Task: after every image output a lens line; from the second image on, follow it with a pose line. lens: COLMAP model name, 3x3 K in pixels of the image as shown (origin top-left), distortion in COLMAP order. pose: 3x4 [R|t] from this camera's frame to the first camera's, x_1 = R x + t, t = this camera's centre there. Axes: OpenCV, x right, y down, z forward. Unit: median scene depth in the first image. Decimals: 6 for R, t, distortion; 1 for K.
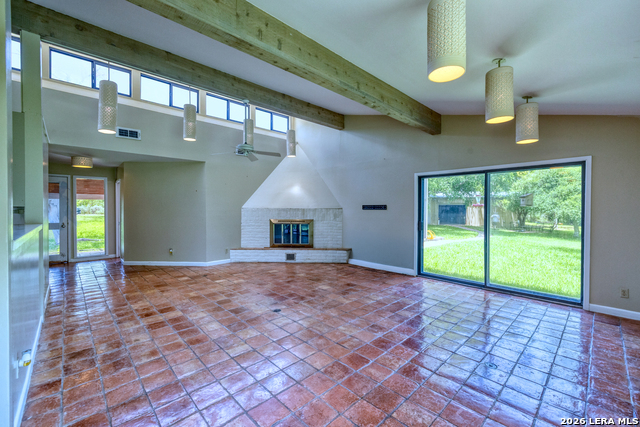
lens RADIAL K [[270.0, 0, 320.0], [0, 270.0, 213.5], [0, 0, 1]] dist [0.000378, 0.000195]
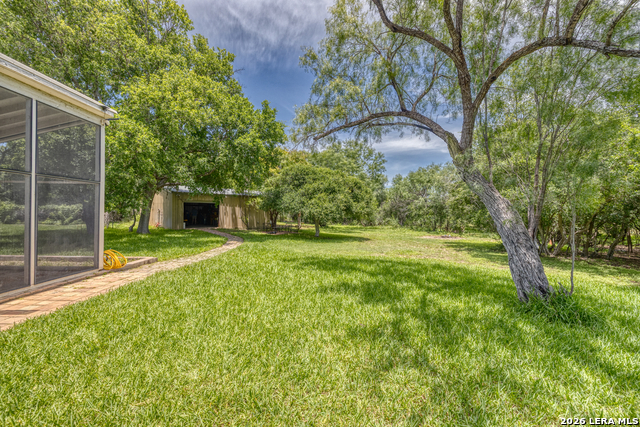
lens RADIAL K [[270.0, 0, 320.0], [0, 270.0, 213.5], [0, 0, 1]] dist [0.000378, 0.000195]
pose [[0.681448, -0.004354, 0.731854, 0.175518], [0.005202, 0.999986, 0.001105, 0.000132], [-0.731848, 0.003054, 0.681461, 0.247479]]
